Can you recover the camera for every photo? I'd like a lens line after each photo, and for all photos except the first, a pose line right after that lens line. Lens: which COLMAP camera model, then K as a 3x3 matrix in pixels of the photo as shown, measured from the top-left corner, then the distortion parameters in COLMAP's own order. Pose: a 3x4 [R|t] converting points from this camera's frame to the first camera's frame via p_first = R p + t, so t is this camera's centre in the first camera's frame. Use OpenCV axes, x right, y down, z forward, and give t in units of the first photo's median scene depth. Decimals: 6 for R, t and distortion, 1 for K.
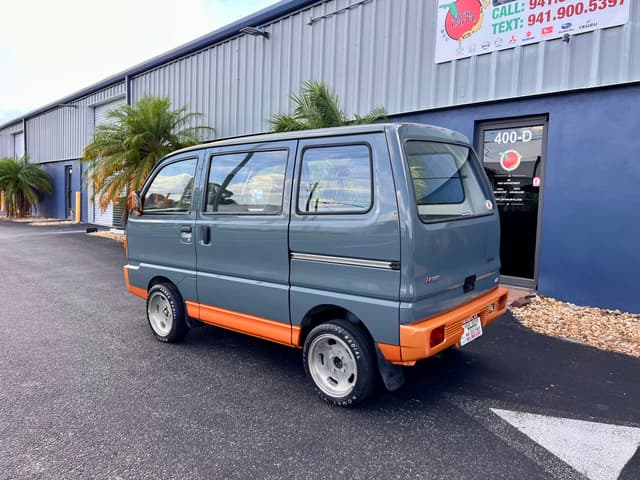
lens RADIAL K [[481.2, 0, 325.3], [0, 481.2, 239.3], [0, 0, 1]] dist [0.042064, -0.044103]
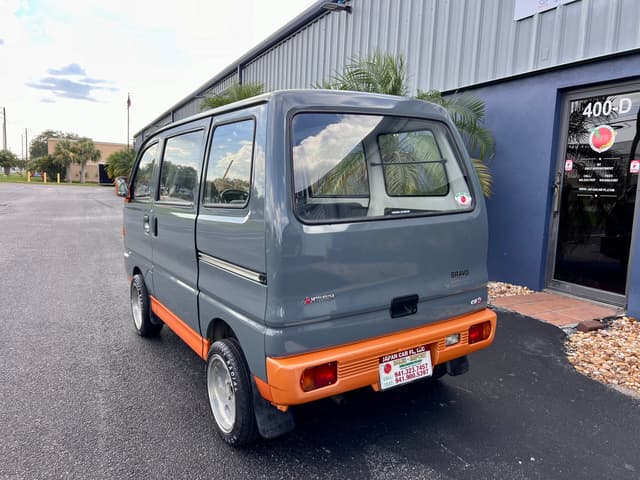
lens RADIAL K [[481.2, 0, 325.3], [0, 481.2, 239.3], [0, 0, 1]] dist [0.042064, -0.044103]
pose [[0.955017, 0.041287, -0.293664, 0.206777], [-0.032609, 0.998876, 0.034388, -0.016372], [0.294754, -0.023265, 0.955290, 0.137377]]
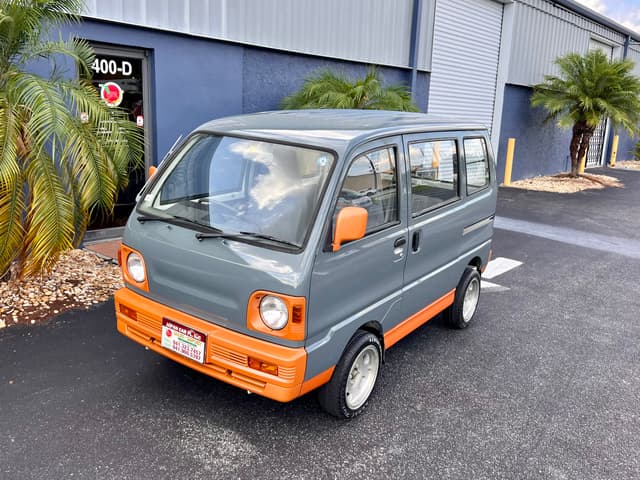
lens RADIAL K [[573.5, 0, 293.7], [0, 573.5, 249.9], [0, 0, 1]] dist [0.024186, -0.005375]
pose [[-0.073051, -0.262749, 0.962095, -0.747101], [0.038388, 0.963217, 0.265970, -0.166004], [-0.996589, 0.056362, -0.060278, 0.796812]]
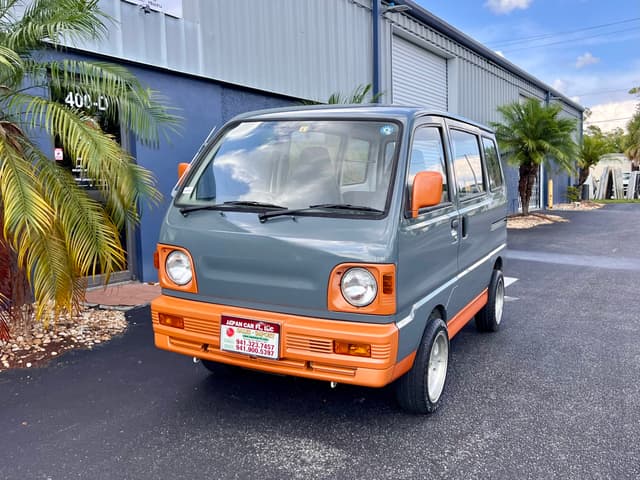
lens RADIAL K [[582.2, 0, 341.9], [0, 582.2, 242.6], [0, 0, 1]] dist [0.018888, 0.004312]
pose [[-0.257800, -0.116687, 0.959126, -0.714749], [0.084919, 0.986103, 0.142794, -0.086528], [-0.962459, 0.118260, -0.244308, 0.903009]]
